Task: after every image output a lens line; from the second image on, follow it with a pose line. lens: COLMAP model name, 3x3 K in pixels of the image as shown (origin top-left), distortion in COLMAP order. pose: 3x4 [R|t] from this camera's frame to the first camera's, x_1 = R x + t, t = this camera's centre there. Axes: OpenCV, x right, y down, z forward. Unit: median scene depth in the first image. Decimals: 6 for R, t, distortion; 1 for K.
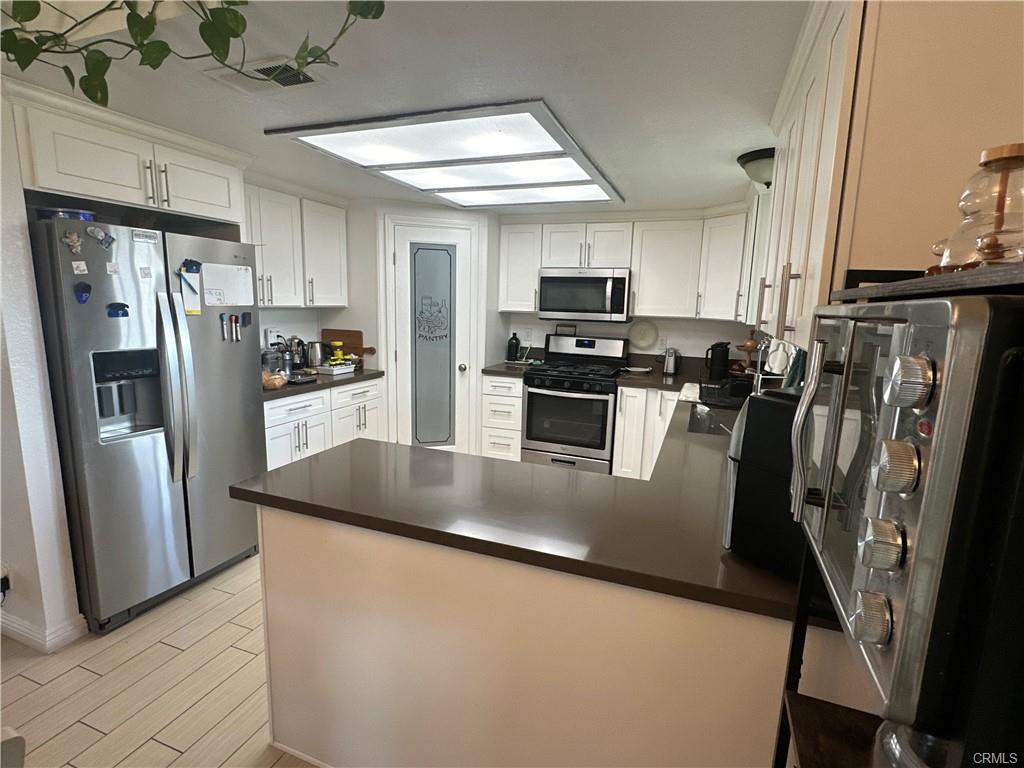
lens RADIAL K [[509.8, 0, 514.8], [0, 509.8, 388.6], [0, 0, 1]] dist [-0.004866, -0.000261]
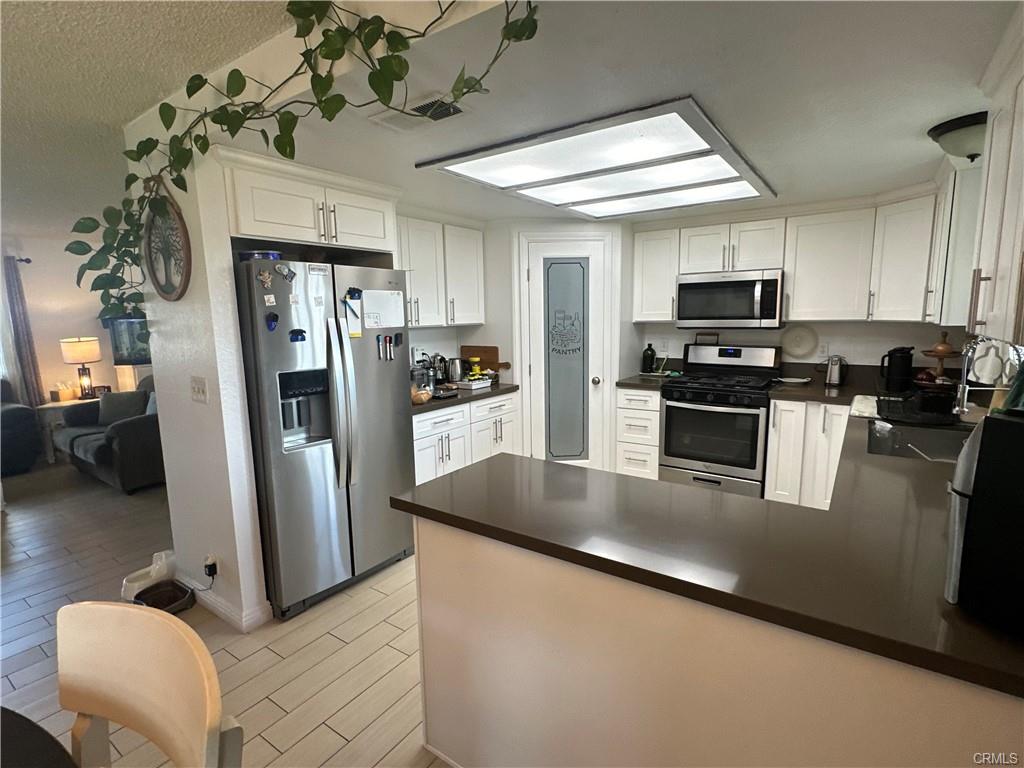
lens RADIAL K [[510.5, 0, 509.1], [0, 510.5, 389.2], [0, 0, 1]] dist [-0.006579, 0.000573]
pose [[0.967308, -0.008776, -0.253452, -0.022020], [0.003103, 0.999736, -0.022772, -0.004326], [0.253584, 0.021241, 0.967080, 0.010451]]
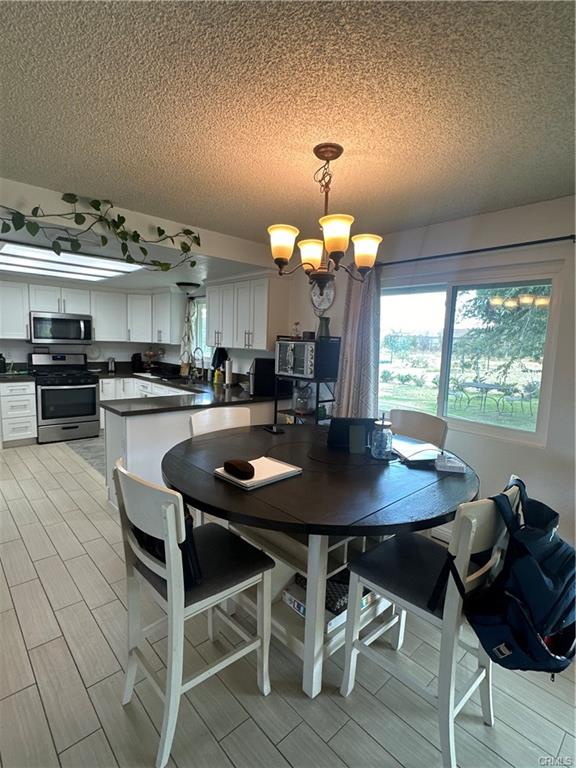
lens RADIAL K [[382.9, 0, 285.4], [0, 382.9, 384.9], [0, 0, 1]] dist [-0.006579, 0.000573]
pose [[0.450360, -0.113336, 0.885624, -0.949175], [0.126869, 0.989969, 0.062173, 0.020317], [-0.883787, 0.084358, 0.460222, -0.308534]]
